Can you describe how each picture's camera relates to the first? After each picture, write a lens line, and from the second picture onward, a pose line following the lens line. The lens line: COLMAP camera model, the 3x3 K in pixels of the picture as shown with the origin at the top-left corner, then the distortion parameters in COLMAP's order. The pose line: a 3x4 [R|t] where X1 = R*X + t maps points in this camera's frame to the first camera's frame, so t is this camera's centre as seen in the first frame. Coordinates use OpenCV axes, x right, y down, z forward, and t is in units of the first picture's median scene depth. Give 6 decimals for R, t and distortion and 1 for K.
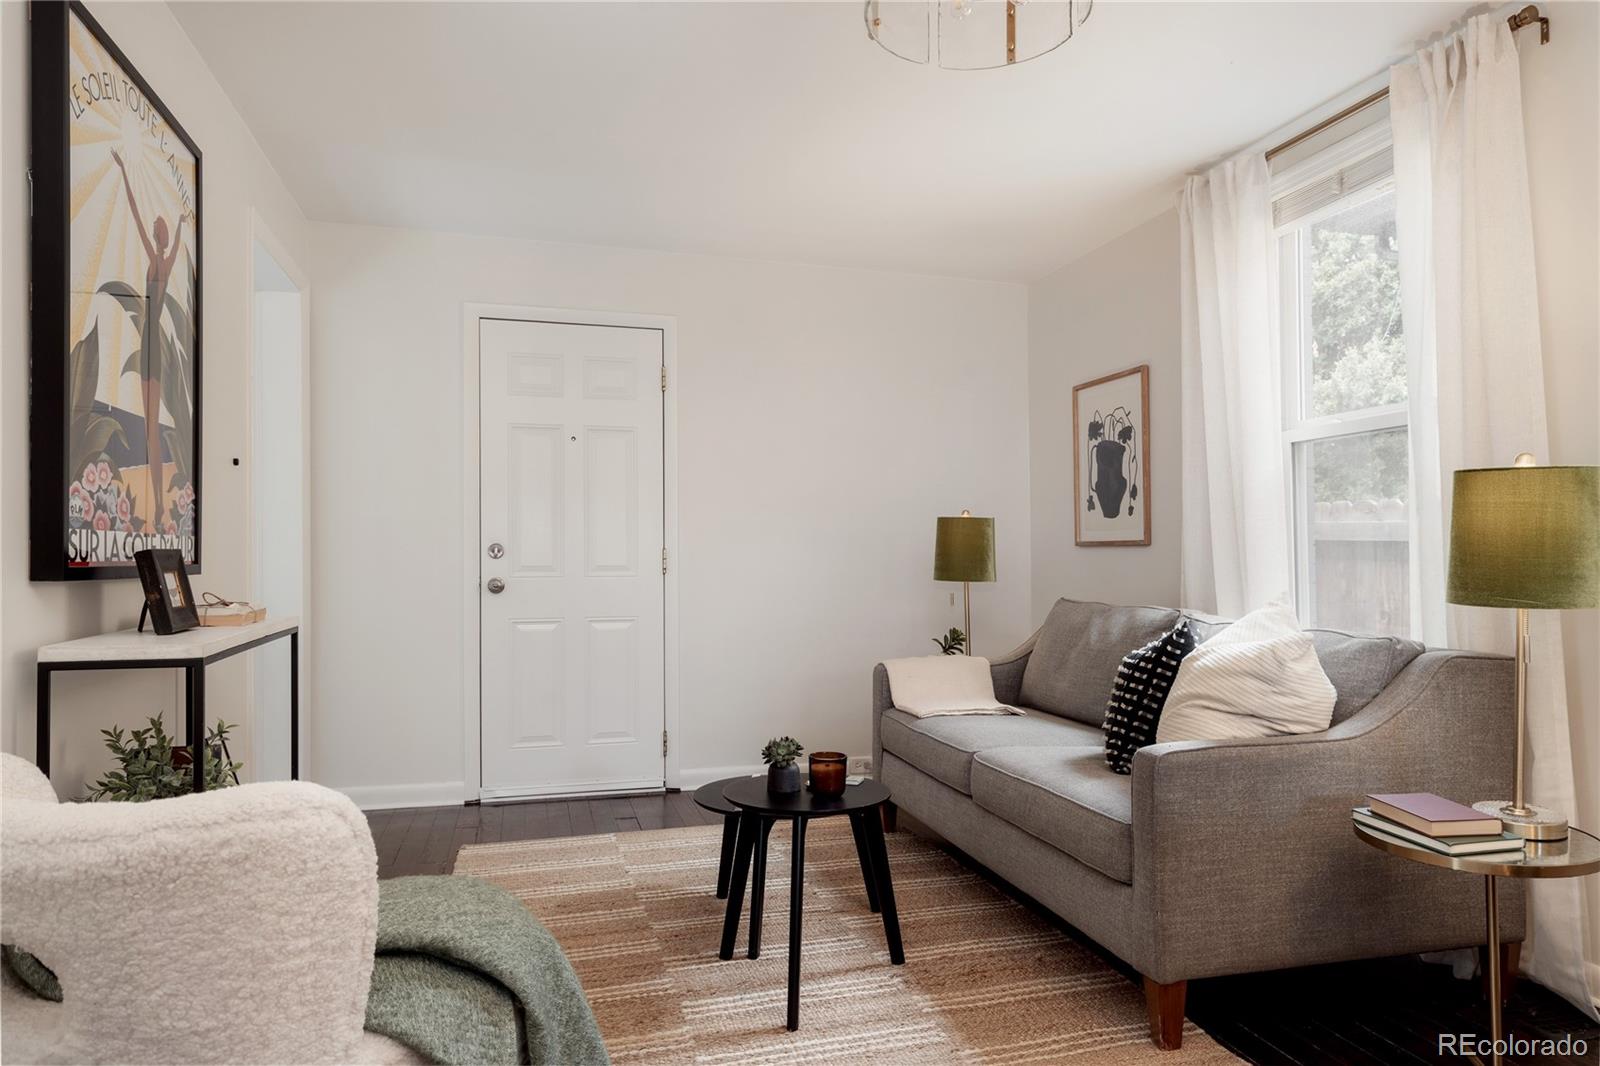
lens RADIAL K [[1043.4, 0, 755.2], [0, 1043.4, 520.4], [0, 0, 1]] dist [0.040019, -0.005897]
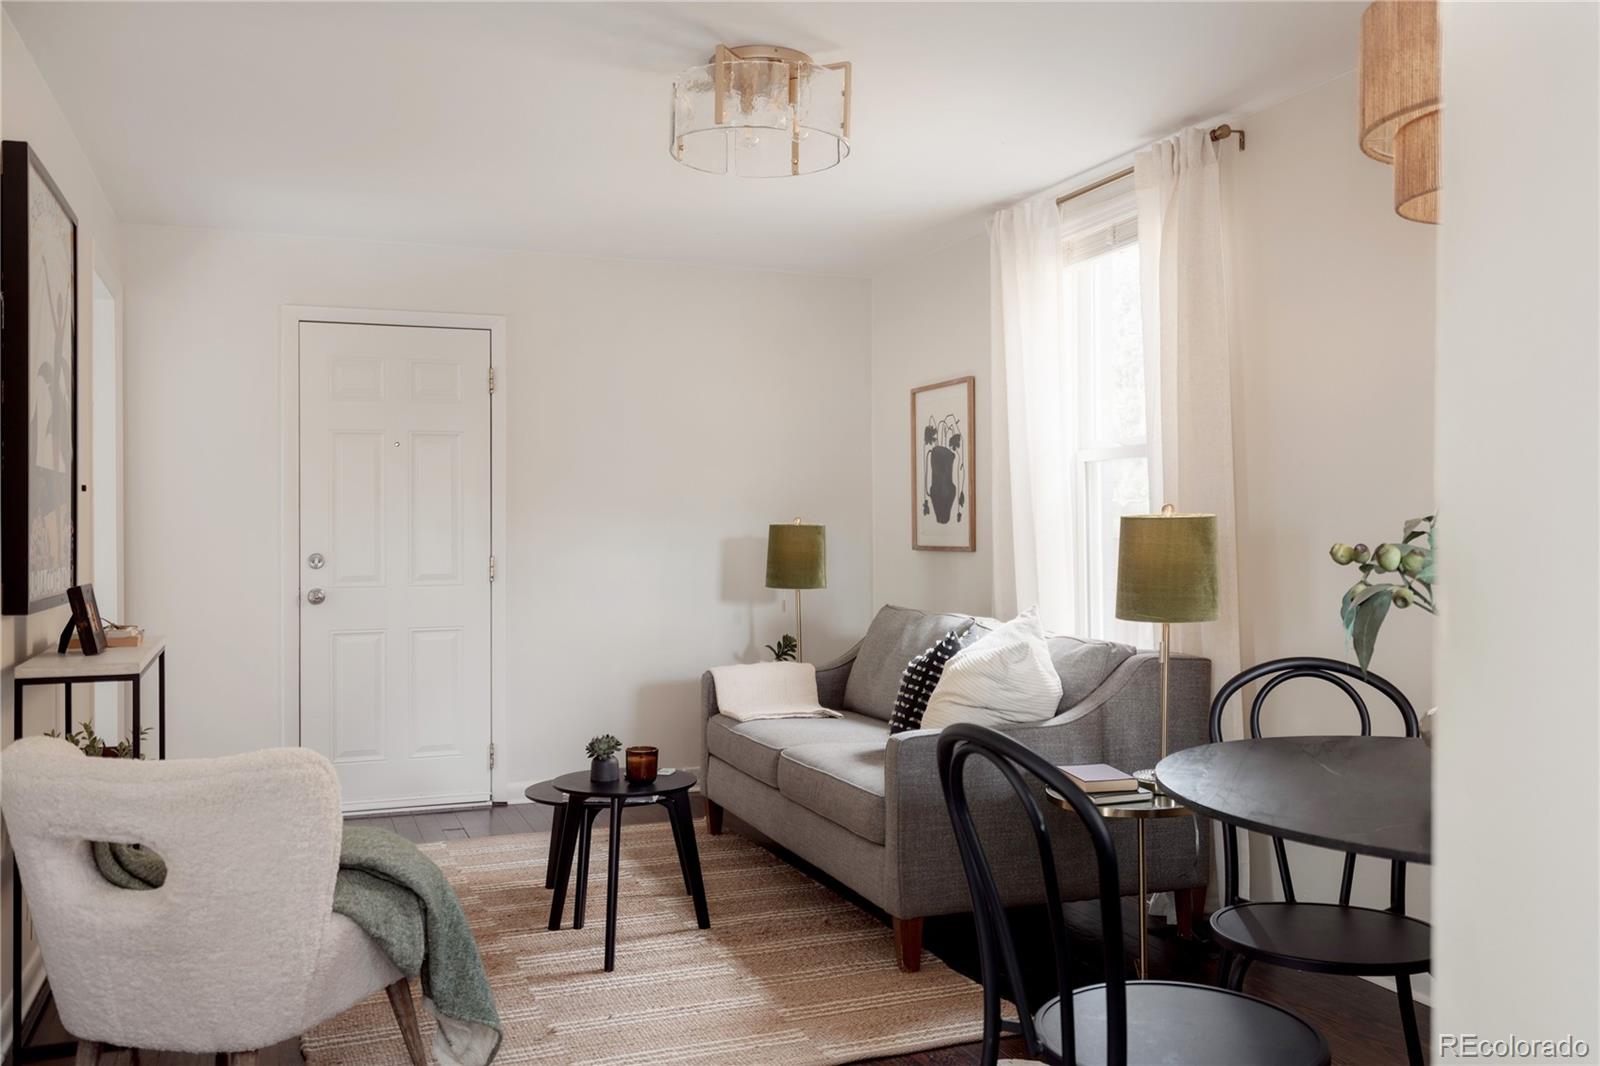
lens RADIAL K [[1362.7, 0, 789.3], [0, 1362.7, 488.0], [0, 0, 1]] dist [0.013814, -0.023864]
pose [[0.989883, 0.004657, 0.141806, 0.011945], [-0.005062, 0.999984, 0.002493, -0.066391], [-0.141792, -0.003186, 0.989891, -0.478773]]
